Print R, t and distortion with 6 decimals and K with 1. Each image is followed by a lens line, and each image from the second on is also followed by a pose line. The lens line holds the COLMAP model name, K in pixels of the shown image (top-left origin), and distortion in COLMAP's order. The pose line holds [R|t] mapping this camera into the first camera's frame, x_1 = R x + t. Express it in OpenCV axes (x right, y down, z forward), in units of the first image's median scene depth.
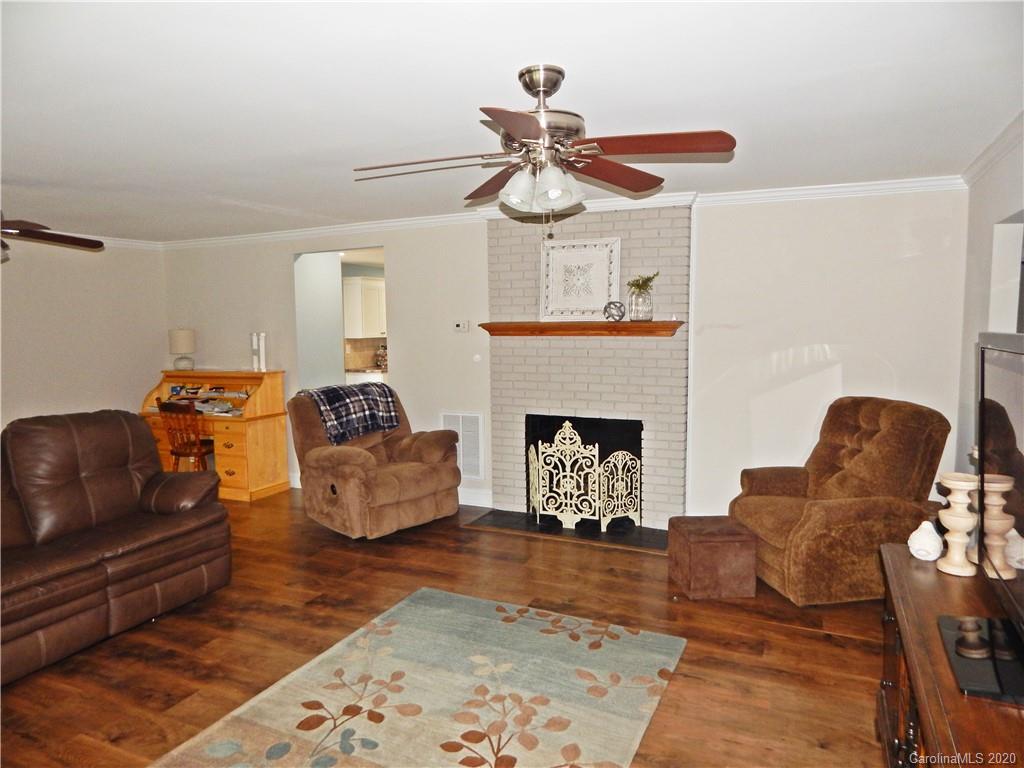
lens RADIAL K [[687.3, 0, 512.0], [0, 687.3, 384.0], [0, 0, 1]] dist [0.009456, -0.000537]
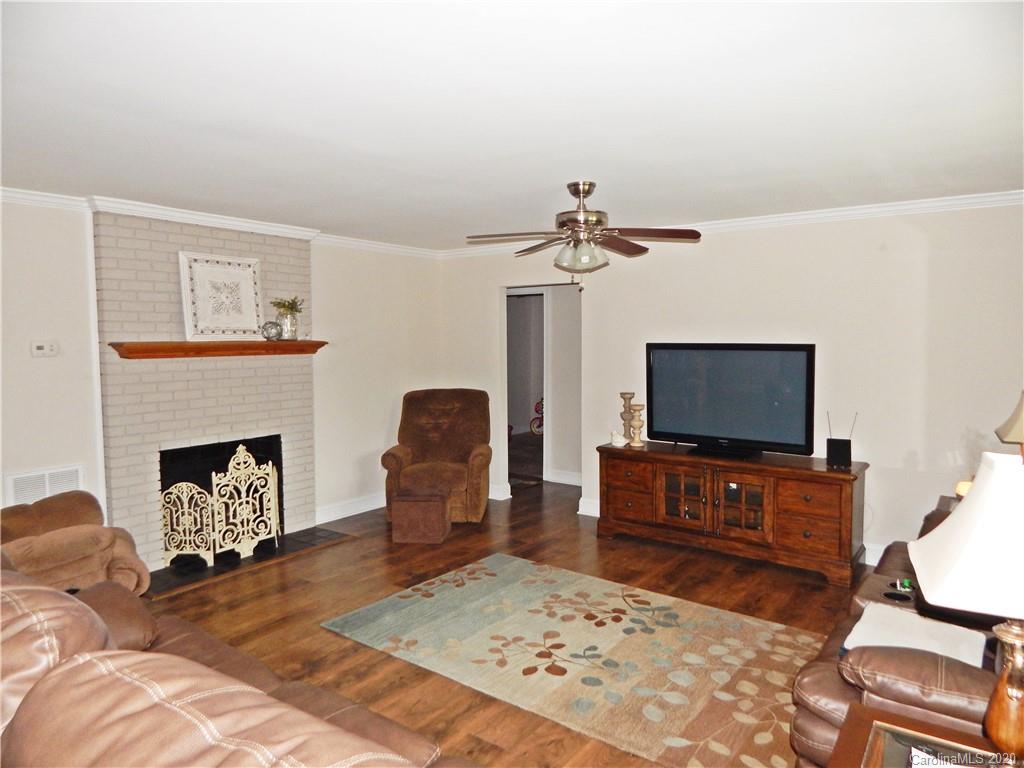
lens RADIAL K [[683.9, 0, 526.4], [0, 683.9, 382.7], [0, 0, 1]] dist [0.022965, -0.001113]
pose [[0.196619, -0.058289, 0.978746, -0.778491], [0.101145, 0.994111, 0.038885, -0.029239], [-0.975249, 0.091350, 0.201357, 0.415657]]
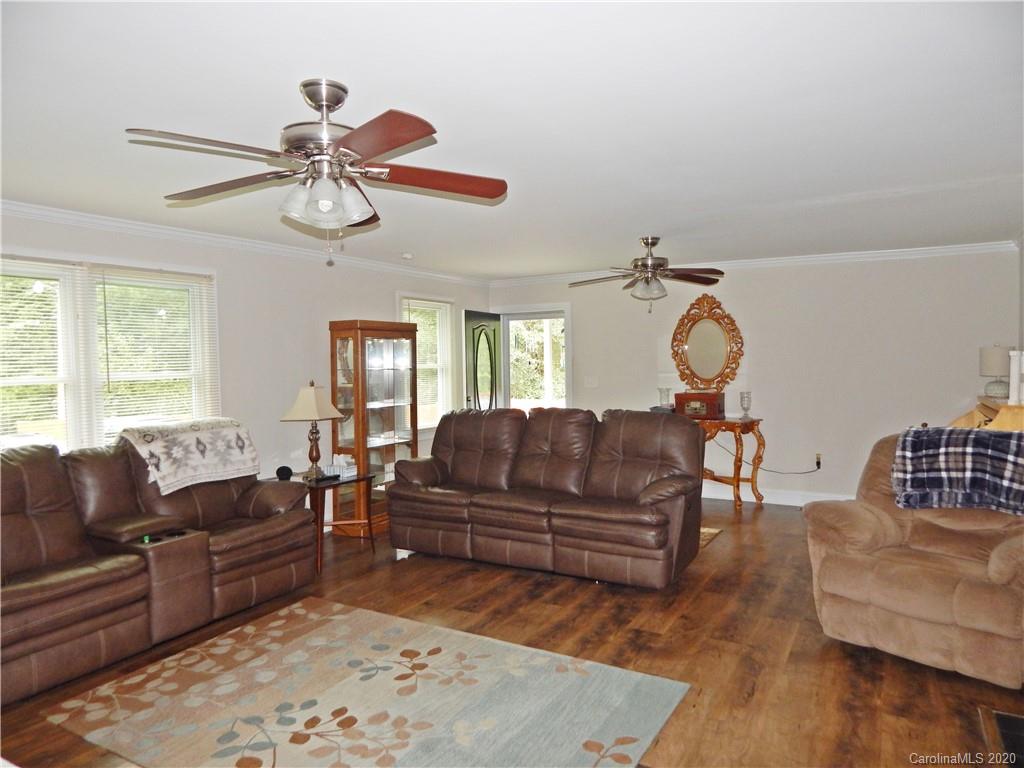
lens RADIAL K [[683.9, 0, 526.4], [0, 683.9, 382.7], [0, 0, 1]] dist [0.022965, -0.001113]
pose [[-0.089318, 0.047188, -0.994885, 0.508867], [-0.075168, 0.995709, 0.053976, -0.052076], [0.993163, 0.079604, -0.085387, 0.696964]]
